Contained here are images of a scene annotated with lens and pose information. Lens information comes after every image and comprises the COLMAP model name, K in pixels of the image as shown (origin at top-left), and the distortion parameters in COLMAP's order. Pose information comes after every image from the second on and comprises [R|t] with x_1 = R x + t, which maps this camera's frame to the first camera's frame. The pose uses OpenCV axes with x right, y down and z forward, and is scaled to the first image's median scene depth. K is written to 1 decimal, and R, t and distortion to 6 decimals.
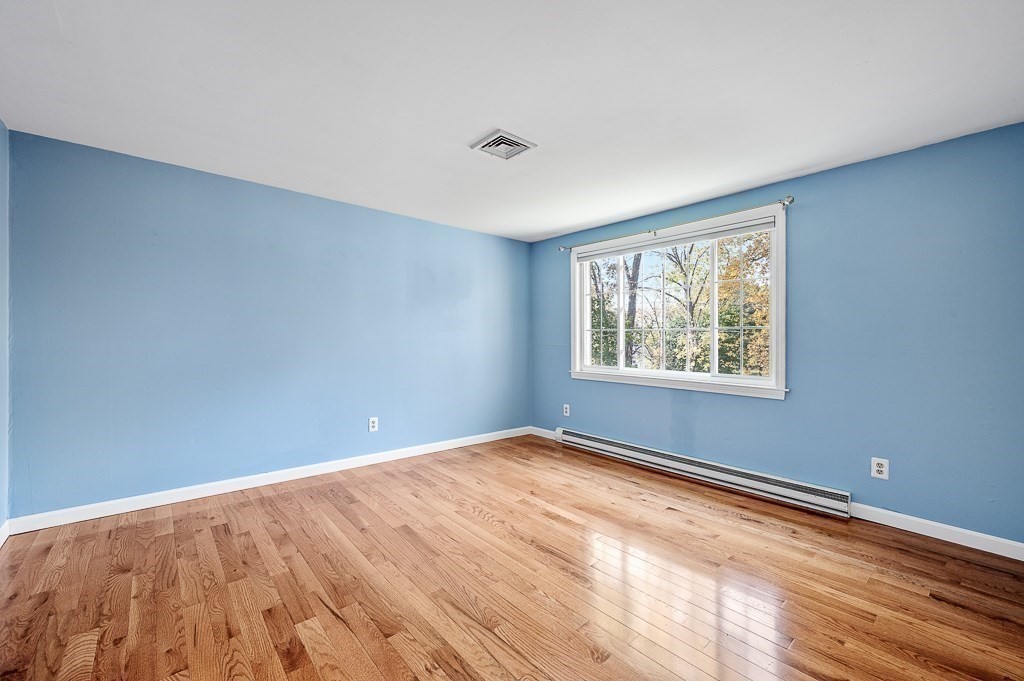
lens RADIAL K [[404.5, 0, 518.2], [0, 404.5, 340.8], [0, 0, 1]] dist [-0.000692, 0.000032]
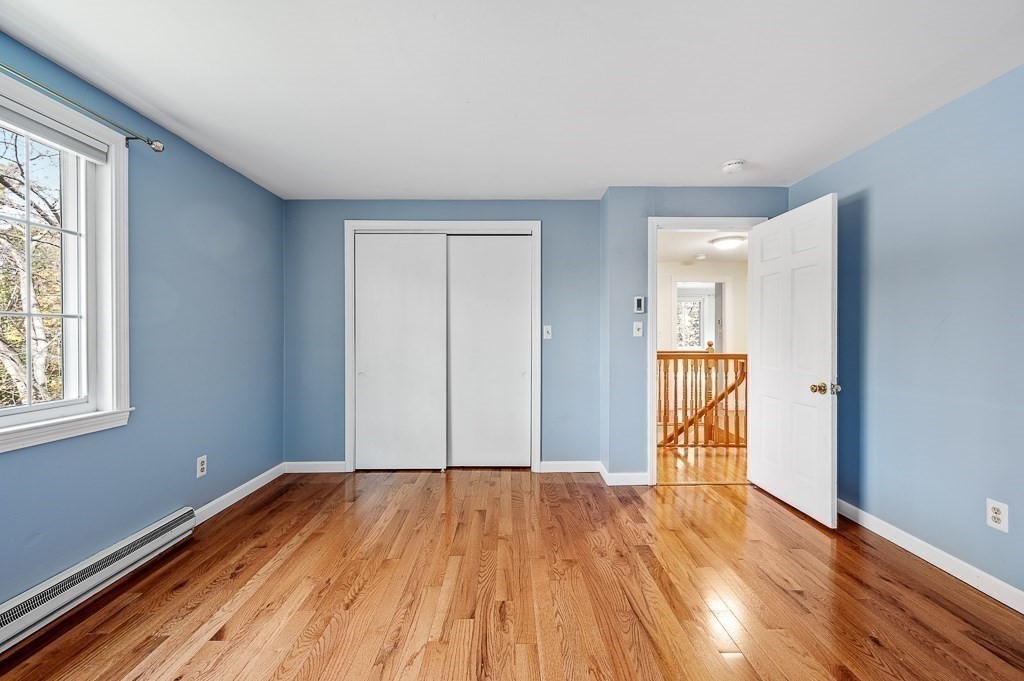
lens RADIAL K [[404.5, 0, 515.7], [0, 404.5, 343.0], [0, 0, 1]] dist [-0.000692, 0.000032]
pose [[-0.750143, -0.018462, 0.661018, -0.338999], [-0.004731, 0.999734, 0.022553, -0.011397], [-0.661259, 0.013791, -0.750031, 1.284364]]
